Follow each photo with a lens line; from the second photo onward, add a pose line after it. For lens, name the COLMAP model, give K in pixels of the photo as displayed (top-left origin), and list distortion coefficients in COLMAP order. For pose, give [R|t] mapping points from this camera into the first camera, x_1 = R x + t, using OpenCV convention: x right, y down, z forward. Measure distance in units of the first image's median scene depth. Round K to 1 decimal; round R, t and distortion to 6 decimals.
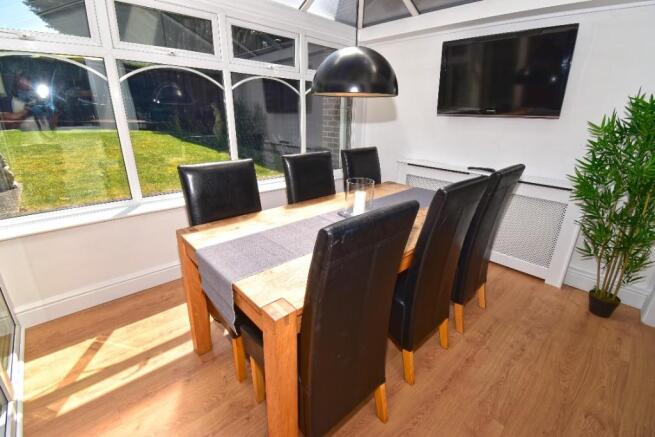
lens RADIAL K [[301.3, 0, 328.9], [0, 301.3, 216.8], [0, 0, 1]] dist [0.004396, 0.000222]
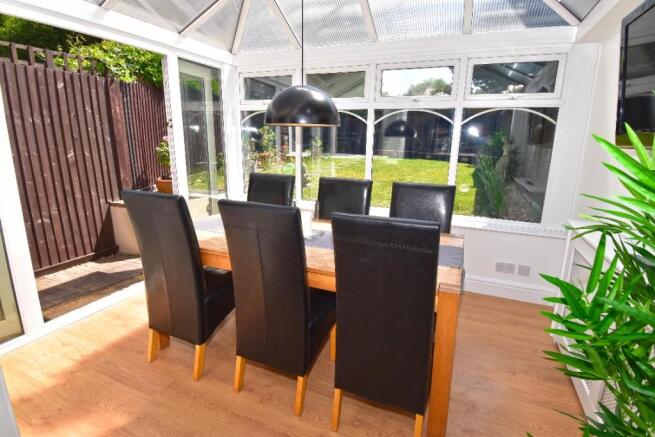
lens RADIAL K [[328.6, 0, 326.1], [0, 328.6, 220.6], [0, 0, 1]] dist [-0.026520, -0.000538]
pose [[0.389194, 0.189353, -0.901484, 0.827074], [-0.319802, 0.945548, 0.060542, -0.095429], [0.863861, 0.264734, 0.428557, 0.420698]]
